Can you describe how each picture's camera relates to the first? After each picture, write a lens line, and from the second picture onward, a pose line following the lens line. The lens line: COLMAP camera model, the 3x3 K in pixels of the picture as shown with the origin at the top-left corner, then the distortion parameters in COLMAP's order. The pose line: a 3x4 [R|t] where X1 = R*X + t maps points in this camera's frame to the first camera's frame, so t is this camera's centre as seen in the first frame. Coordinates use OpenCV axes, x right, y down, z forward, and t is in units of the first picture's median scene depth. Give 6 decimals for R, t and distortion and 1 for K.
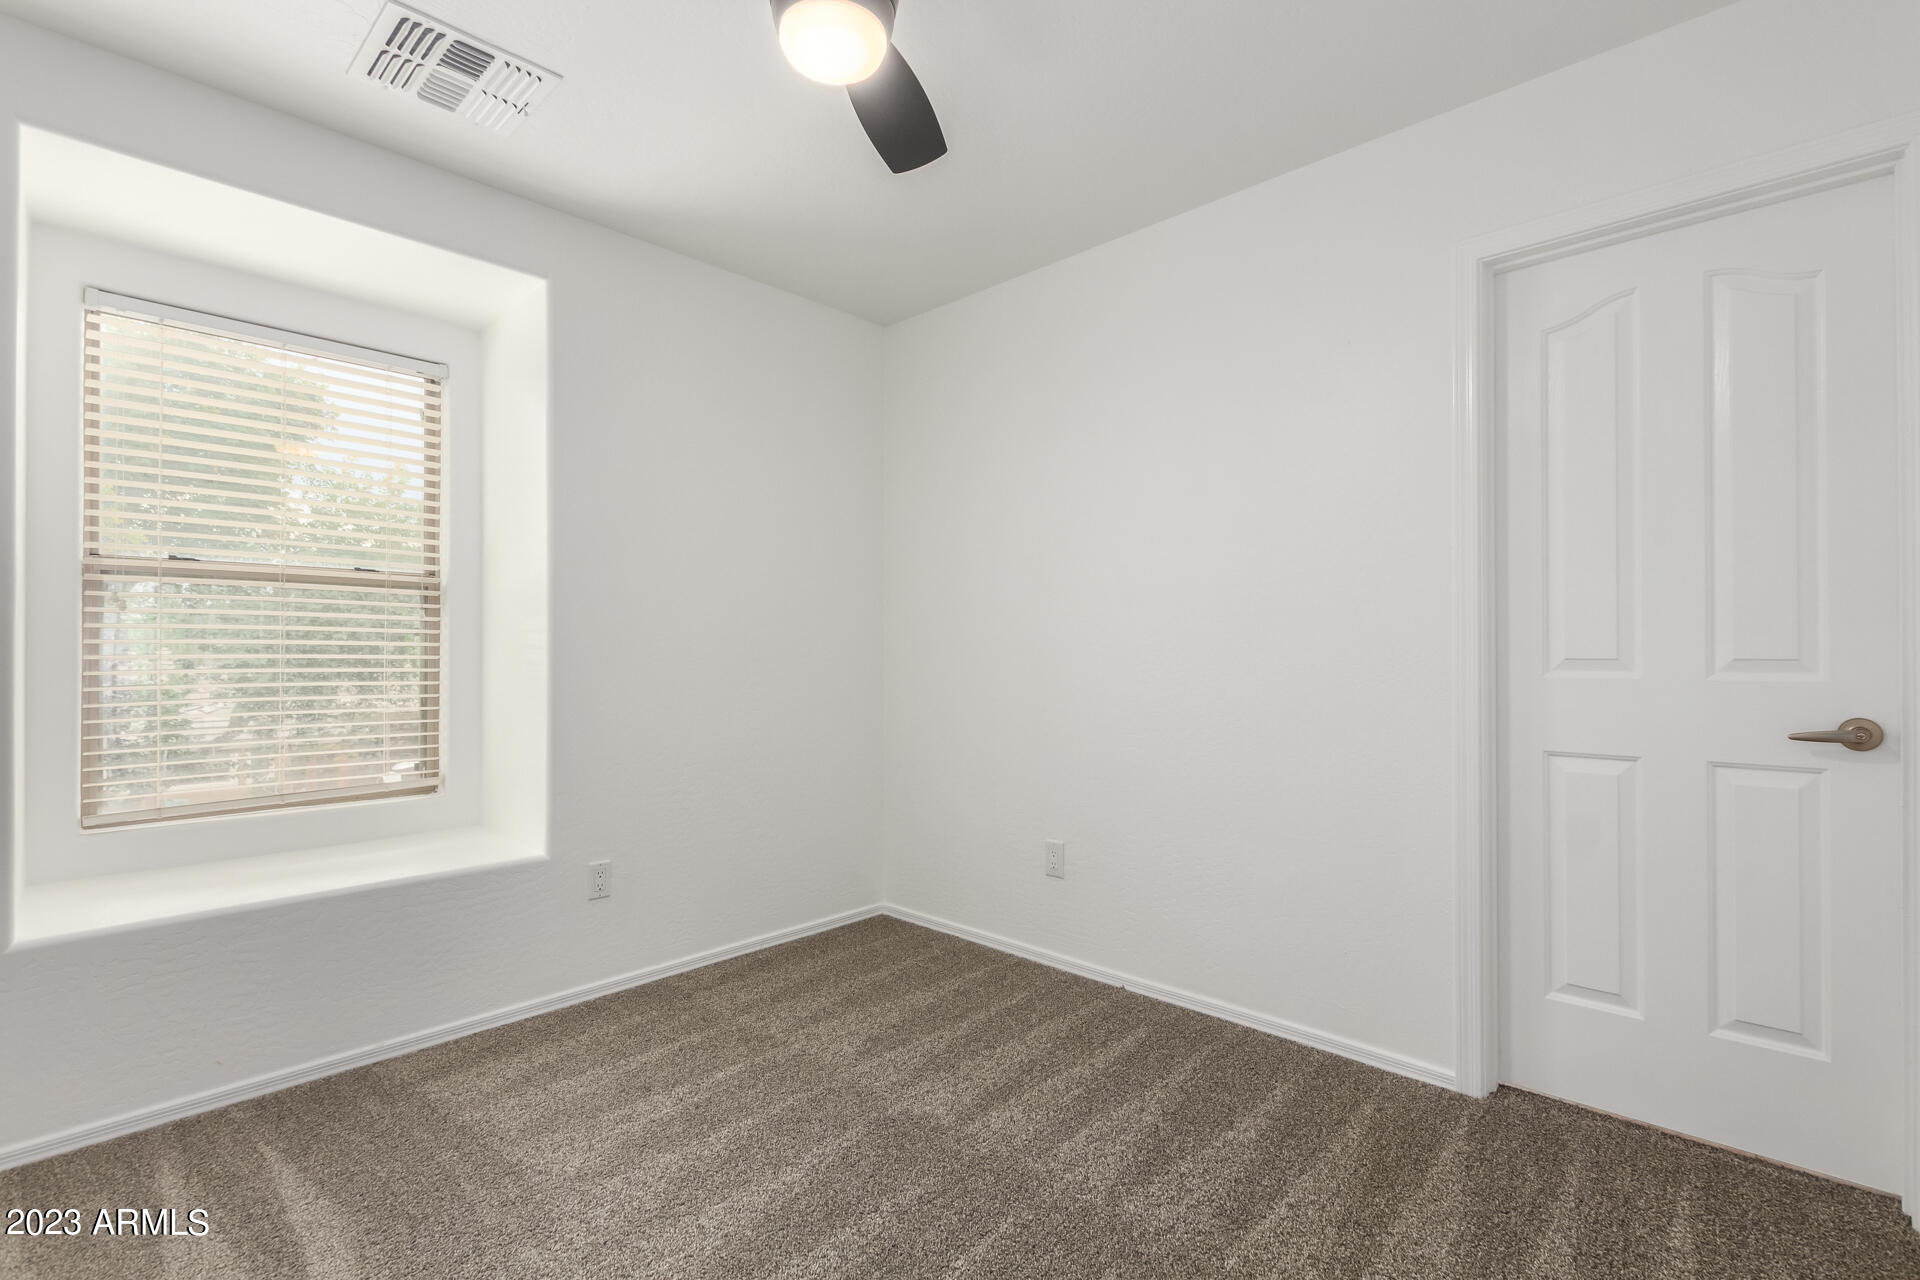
lens RADIAL K [[879.0, 0, 976.6], [0, 879.0, 651.2], [0, 0, 1]] dist [0.024698, -0.000076]
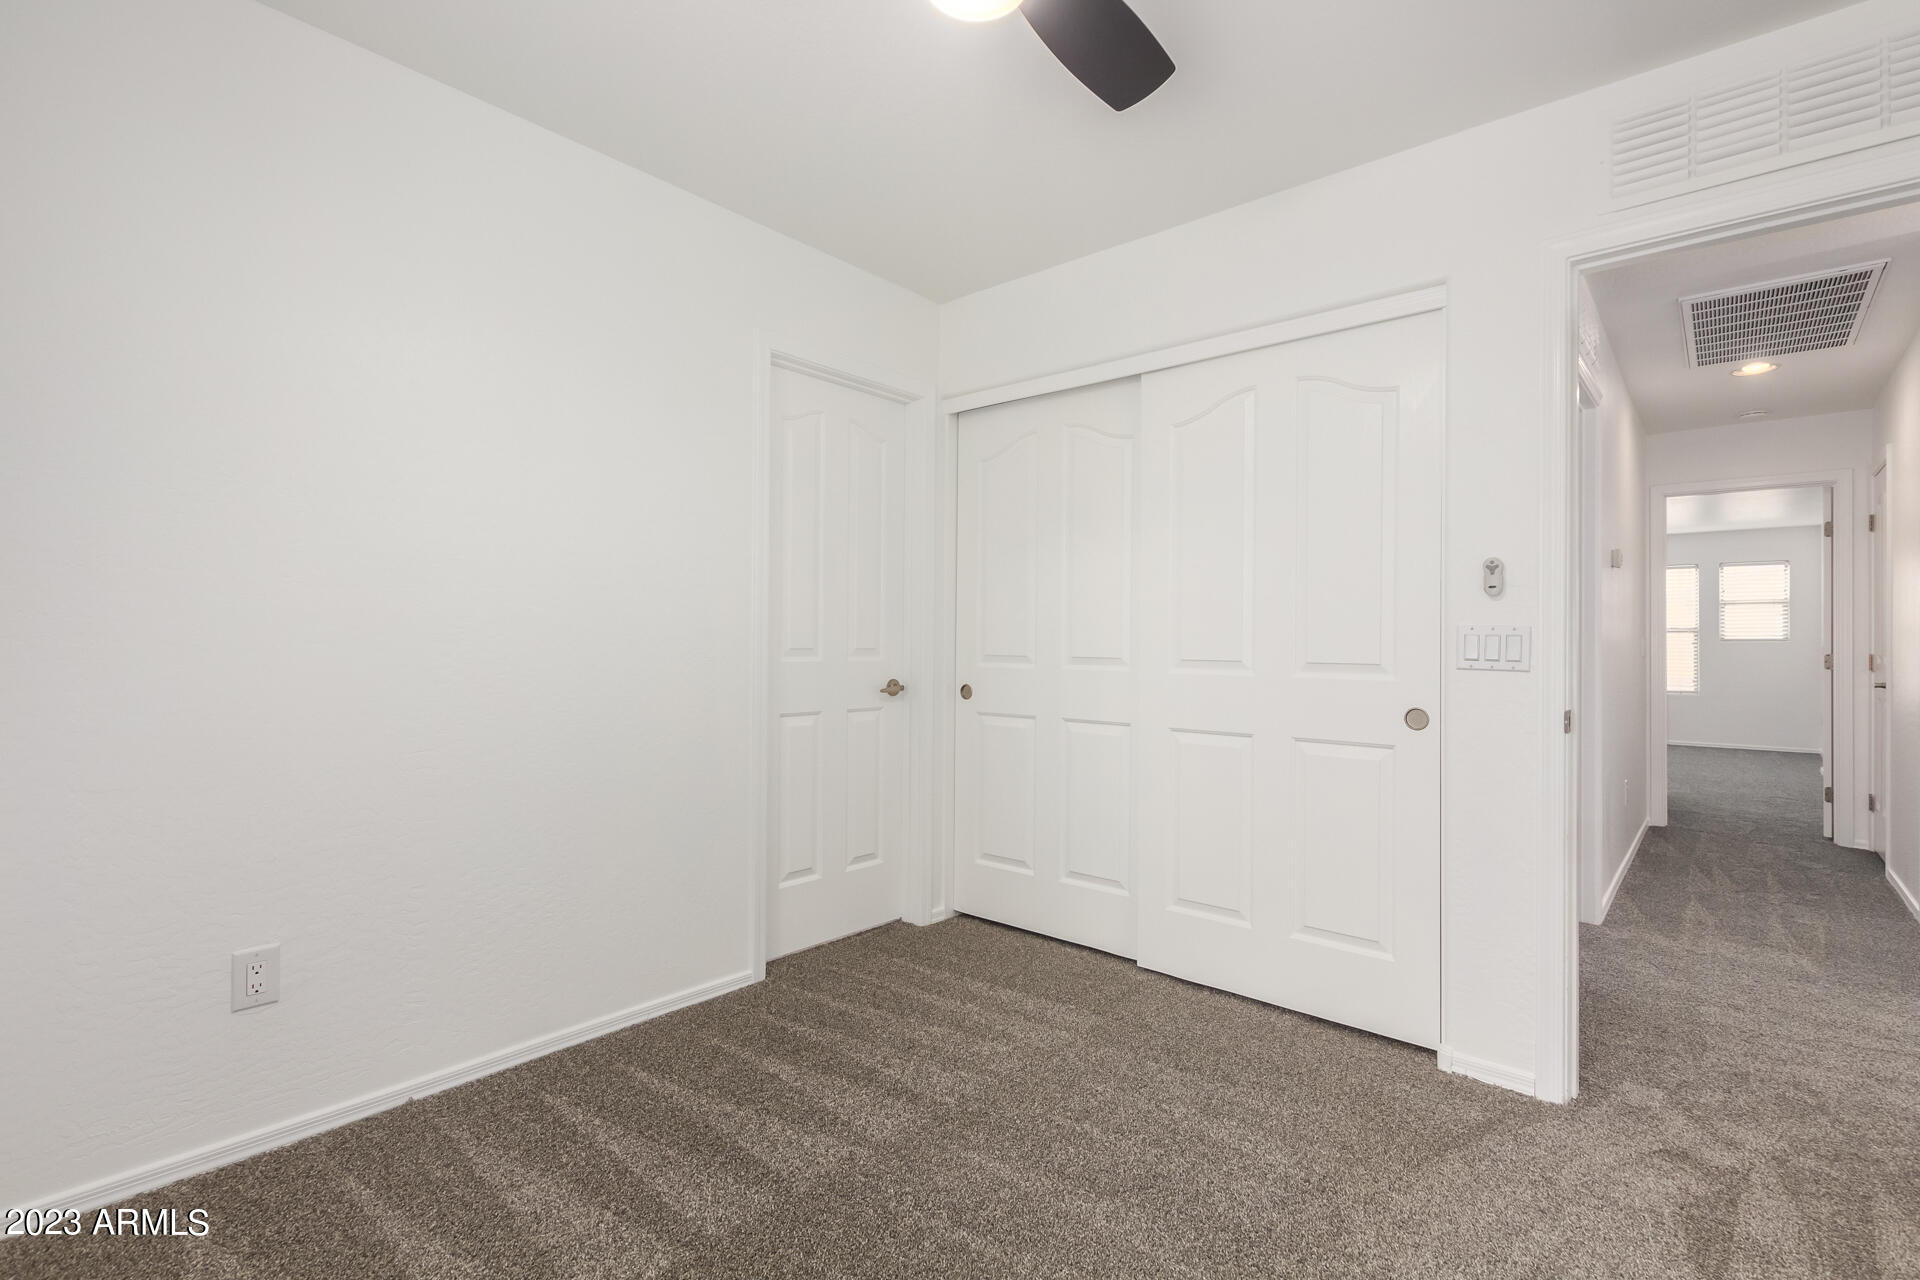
lens RADIAL K [[879.0, 0, 964.3], [0, 879.0, 644.6], [0, 0, 1]] dist [0.024698, -0.000076]
pose [[-0.022570, 0.007054, 0.999720, -0.773088], [-0.007193, 0.999948, -0.007218, 0.010904], [-0.999719, -0.007354, -0.022518, 0.749747]]
